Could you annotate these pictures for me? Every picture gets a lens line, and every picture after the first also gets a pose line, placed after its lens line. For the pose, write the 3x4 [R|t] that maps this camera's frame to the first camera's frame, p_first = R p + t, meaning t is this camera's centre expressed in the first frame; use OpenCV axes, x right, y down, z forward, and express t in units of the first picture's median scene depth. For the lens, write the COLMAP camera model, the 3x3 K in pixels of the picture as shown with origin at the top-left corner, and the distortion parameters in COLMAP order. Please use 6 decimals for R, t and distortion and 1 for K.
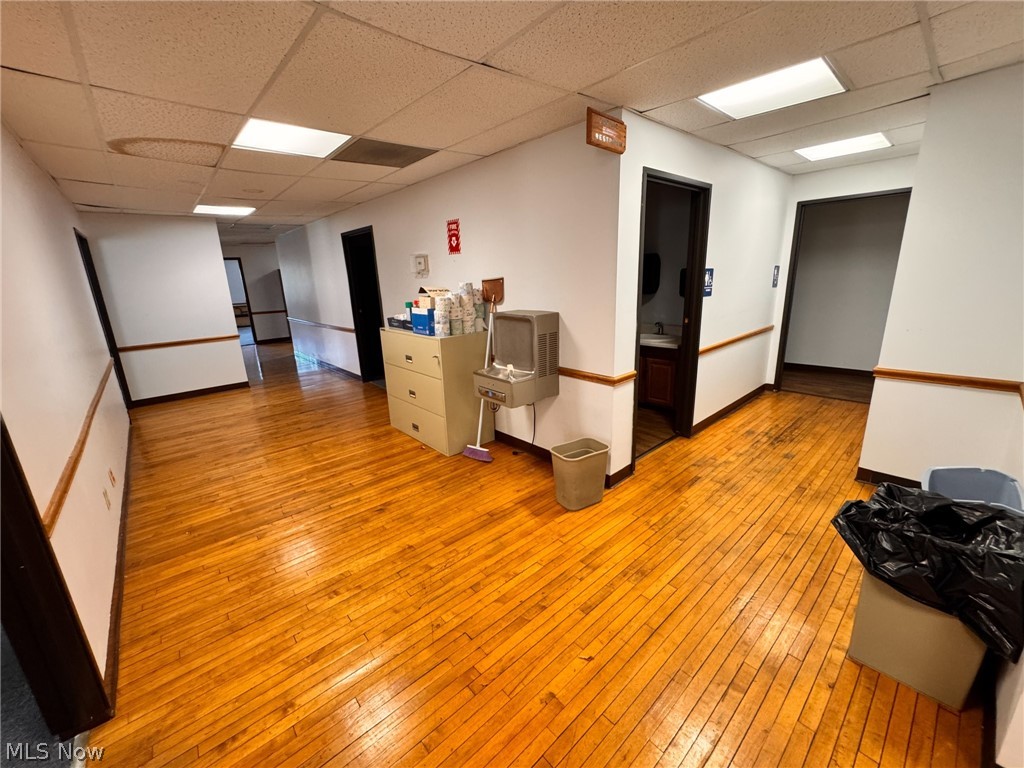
lens RADIAL K [[411.1, 0, 518.7], [0, 411.1, 386.2], [0, 0, 1]] dist [-0.015955, -0.000368]
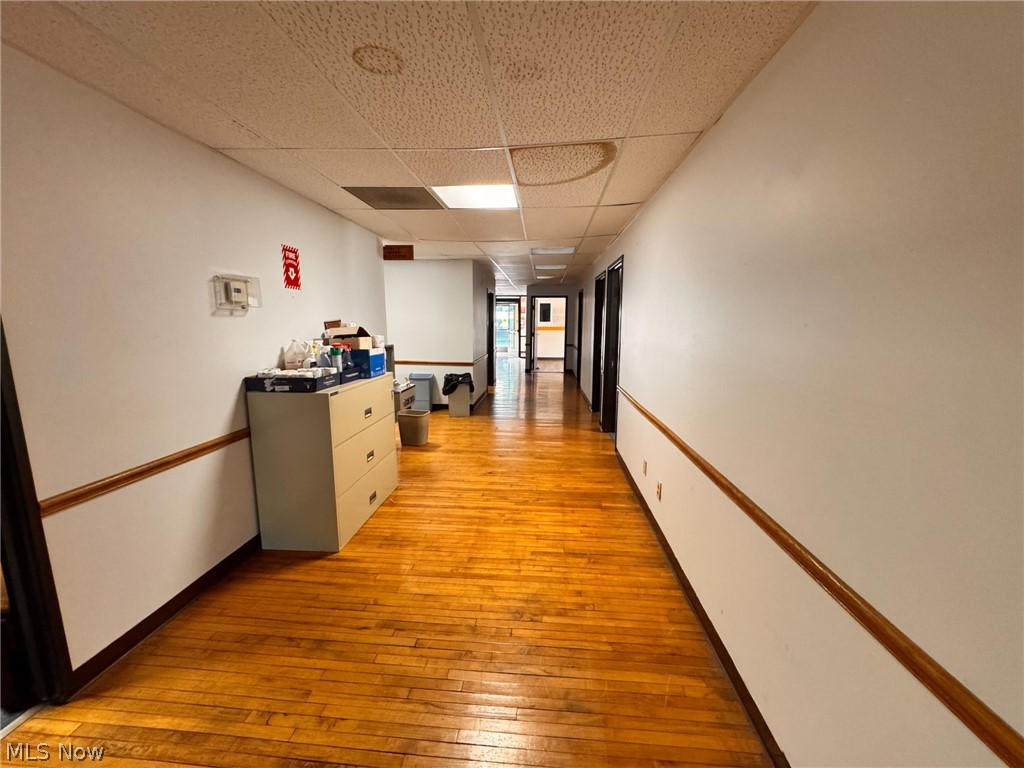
lens RADIAL K [[411.1, 0, 518.7], [0, 411.1, 386.2], [0, 0, 1]] dist [-0.015955, -0.000368]
pose [[-0.698672, -0.084203, 0.710470, -1.061399], [0.209603, 0.925386, 0.315797, -0.313568], [-0.684050, 0.369556, -0.628892, 1.298750]]
